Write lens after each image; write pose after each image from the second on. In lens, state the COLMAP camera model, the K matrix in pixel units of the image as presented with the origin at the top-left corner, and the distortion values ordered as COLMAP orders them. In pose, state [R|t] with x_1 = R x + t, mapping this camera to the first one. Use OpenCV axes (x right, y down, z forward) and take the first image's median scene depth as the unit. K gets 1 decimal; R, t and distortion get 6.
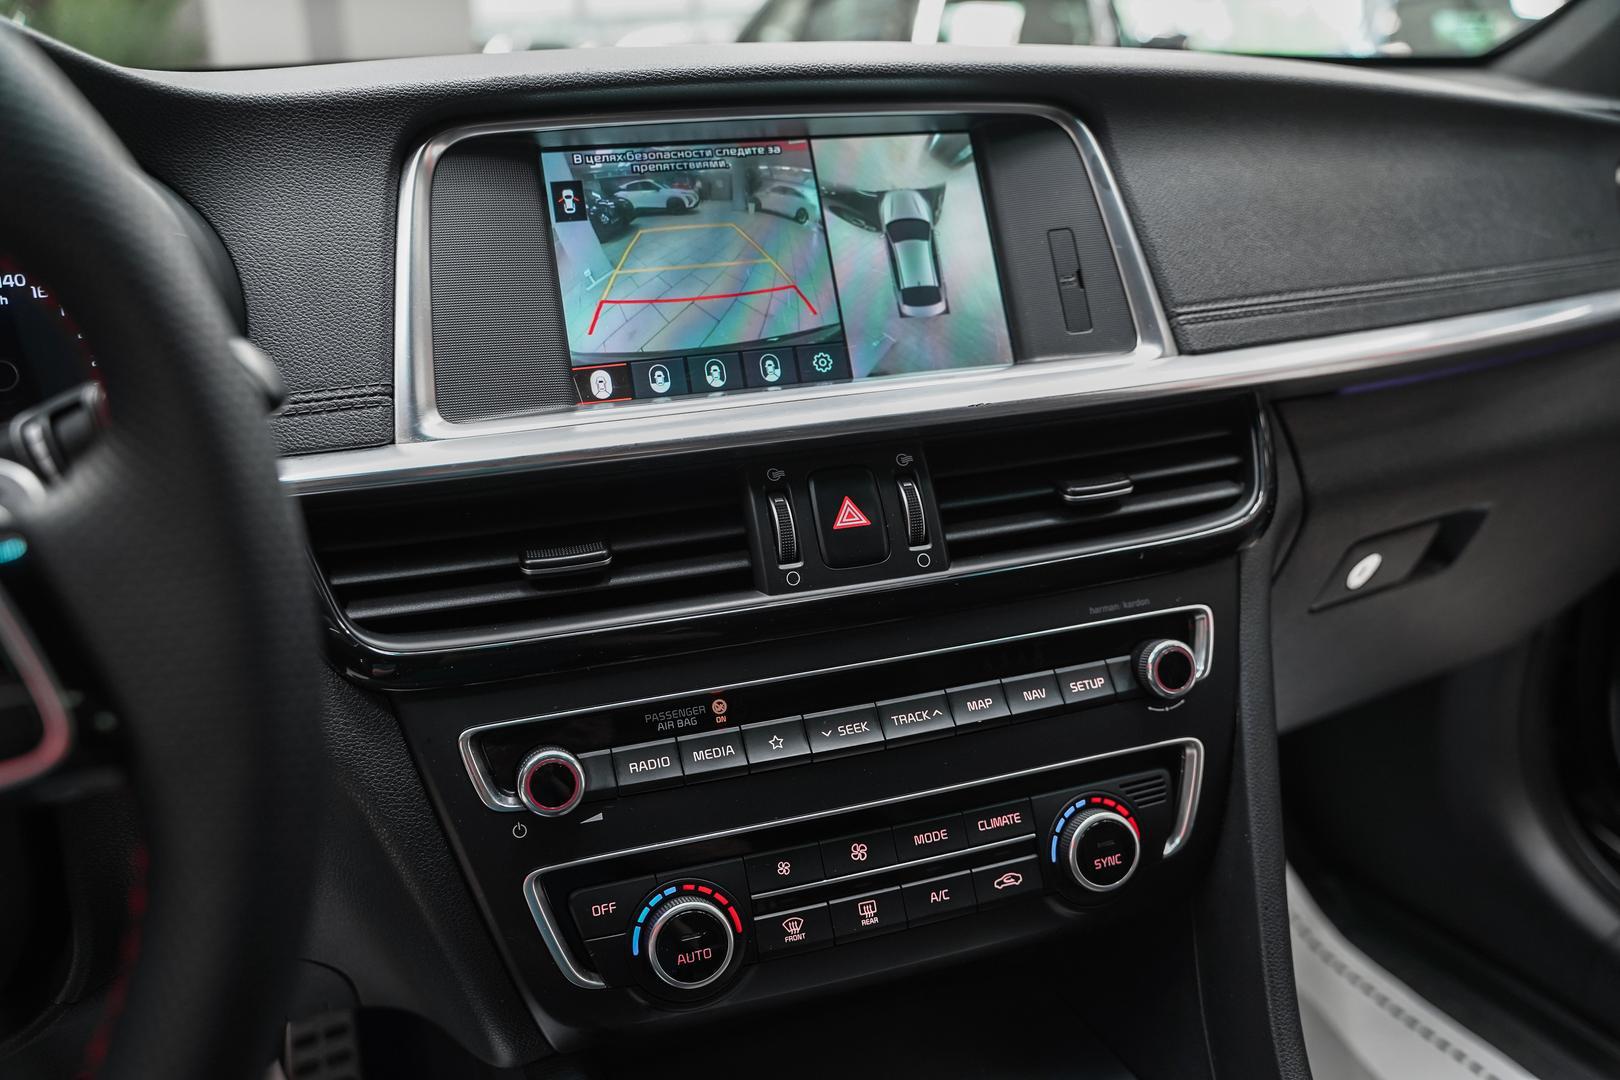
lens RADIAL K [[1311.5, 0, 801.4], [0, 1311.5, 532.0], [0, 0, 1]] dist [-0.110095, 0.085598]
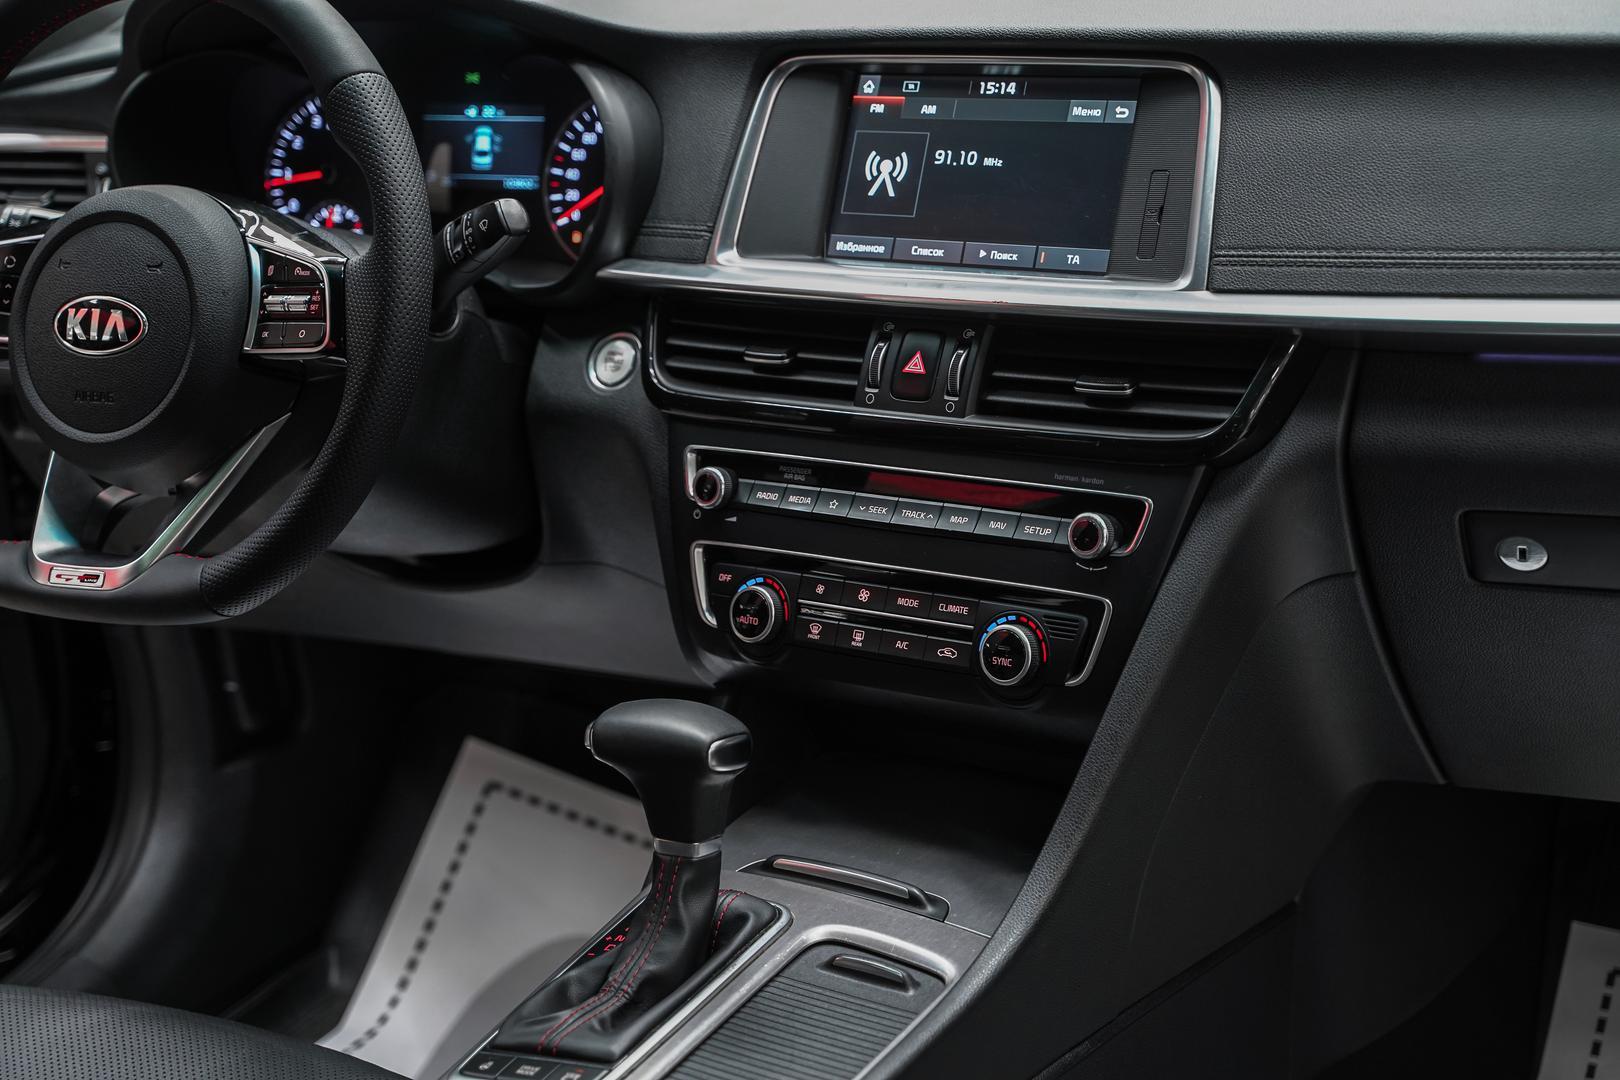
lens RADIAL K [[2806.4, 0, 799.3], [0, 2806.4, 530.6], [0, 0, 1]] dist [0.228398, 0.000000]
pose [[0.573290, 0.227337, -0.787182, 2.330404], [-0.187852, 0.971615, 0.143792, -0.244318], [0.797528, 0.065439, 0.599723, -0.876946]]
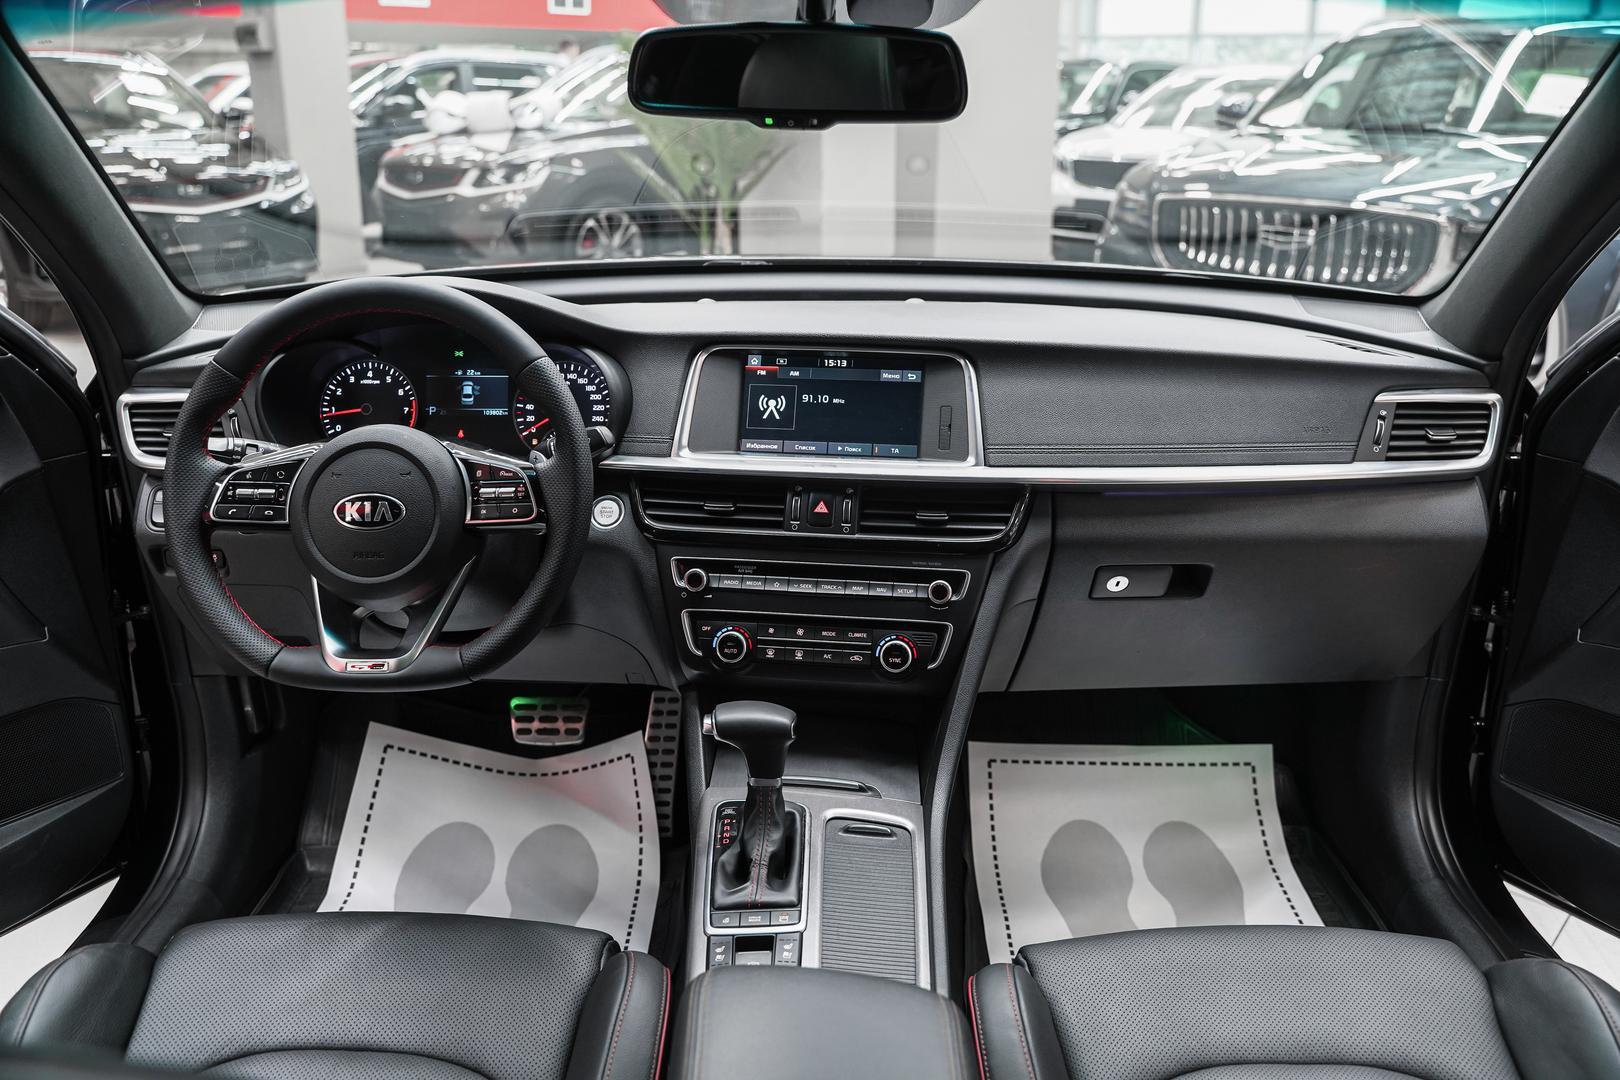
lens RADIAL K [[1311.5, 0, 803.4], [0, 1311.5, 537.0], [0, 0, 1]] dist [-0.110095, 0.085598]
pose [[0.895906, 0.173915, -0.408786, 1.081771], [-0.169669, 0.984382, 0.046945, -0.071888], [0.410566, 0.027300, 0.911422, -1.412134]]
